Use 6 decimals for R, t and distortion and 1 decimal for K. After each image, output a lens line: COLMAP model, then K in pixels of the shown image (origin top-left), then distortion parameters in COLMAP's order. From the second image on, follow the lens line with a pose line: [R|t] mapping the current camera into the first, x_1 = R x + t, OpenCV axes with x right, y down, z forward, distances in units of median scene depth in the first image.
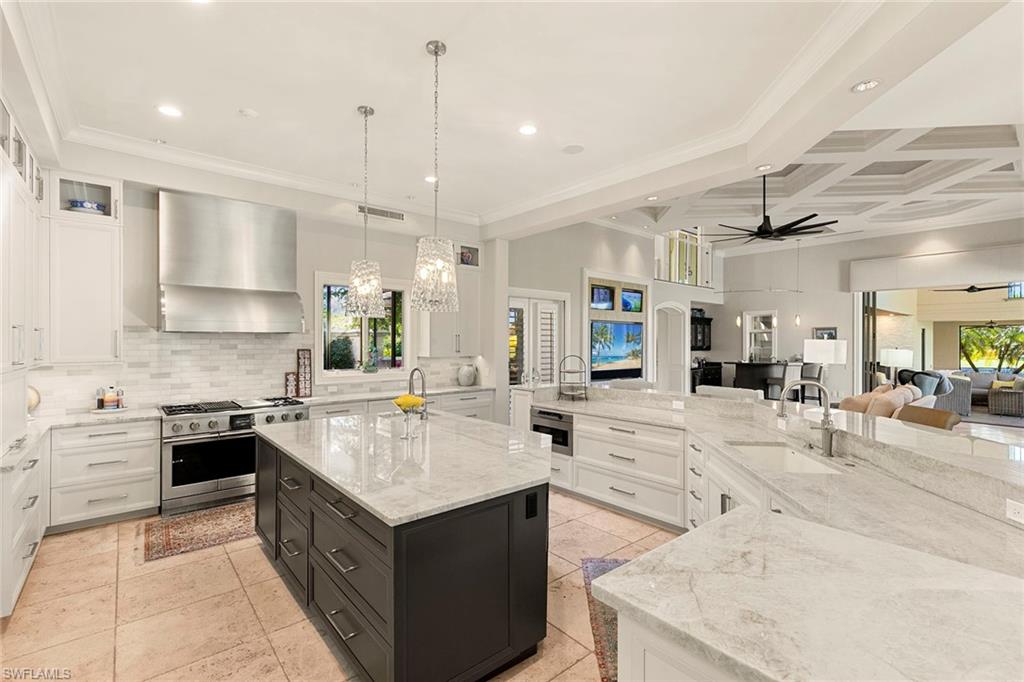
lens RADIAL K [[457.4, 0, 514.6], [0, 457.4, 341.1], [0, 0, 1]] dist [0.011344, -0.001268]
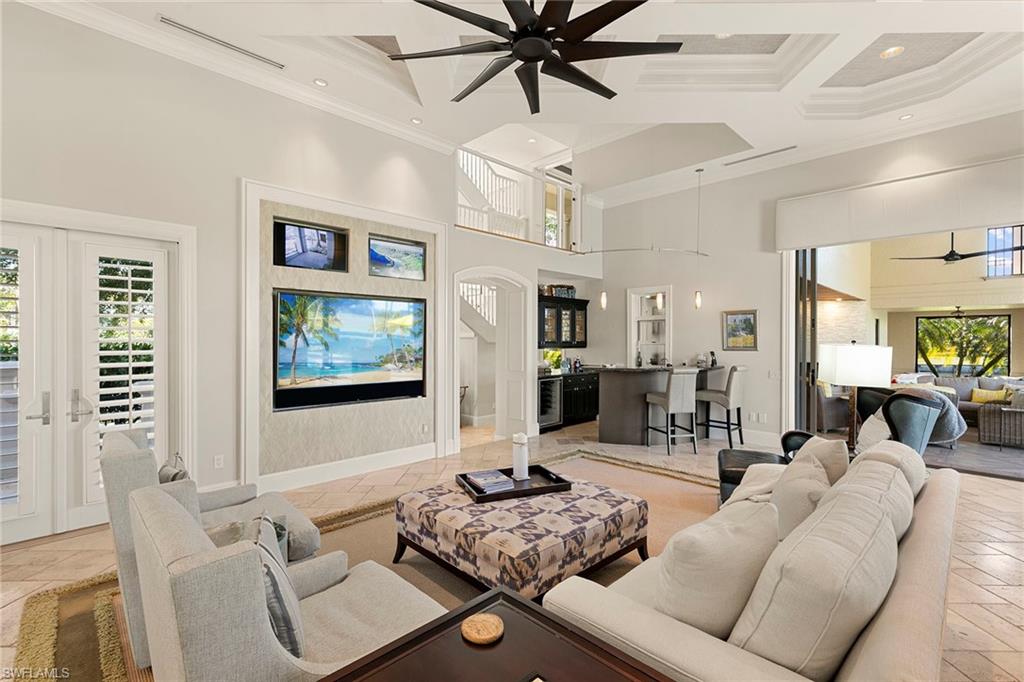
lens RADIAL K [[457.4, 0, 512.5], [0, 457.4, 344.4], [0, 0, 1]] dist [0.011344, -0.001268]
pose [[0.997377, -0.002577, 0.072334, 0.319138], [0.001649, 0.999916, 0.012885, 0.007481], [-0.072361, -0.012732, 0.997297, 0.395839]]
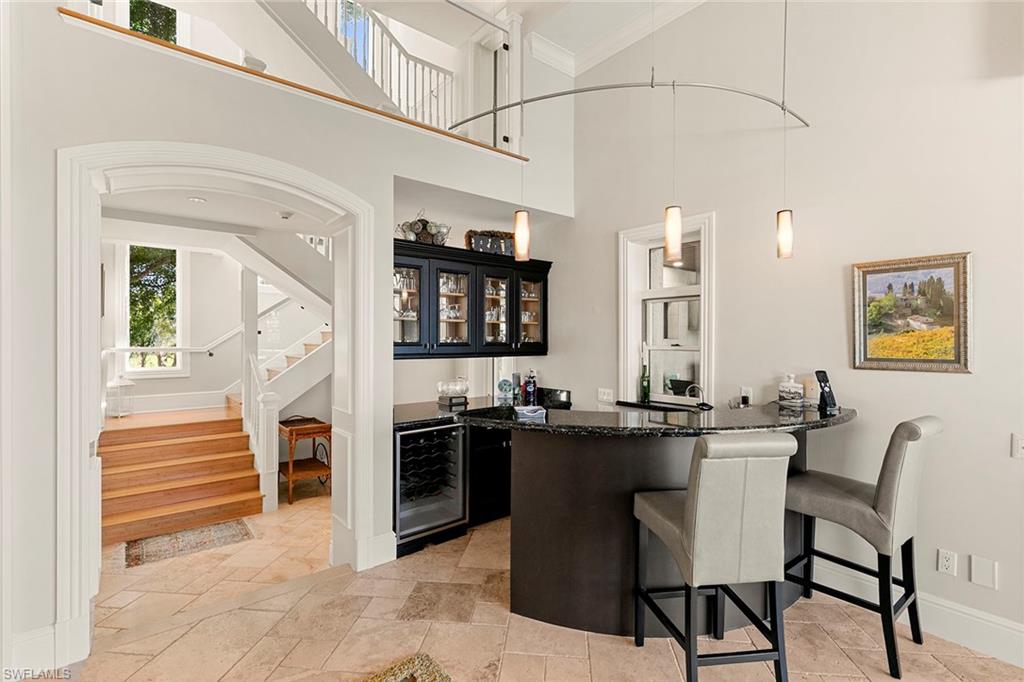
lens RADIAL K [[480.4, 0, 506.6], [0, 480.4, 343.2], [0, 0, 1]] dist [-0.005845, -0.000092]
pose [[0.999516, -0.001444, -0.031083, 0.482822], [0.001852, 0.999912, 0.013115, 0.007409], [0.031061, -0.013167, 0.999431, 0.751900]]
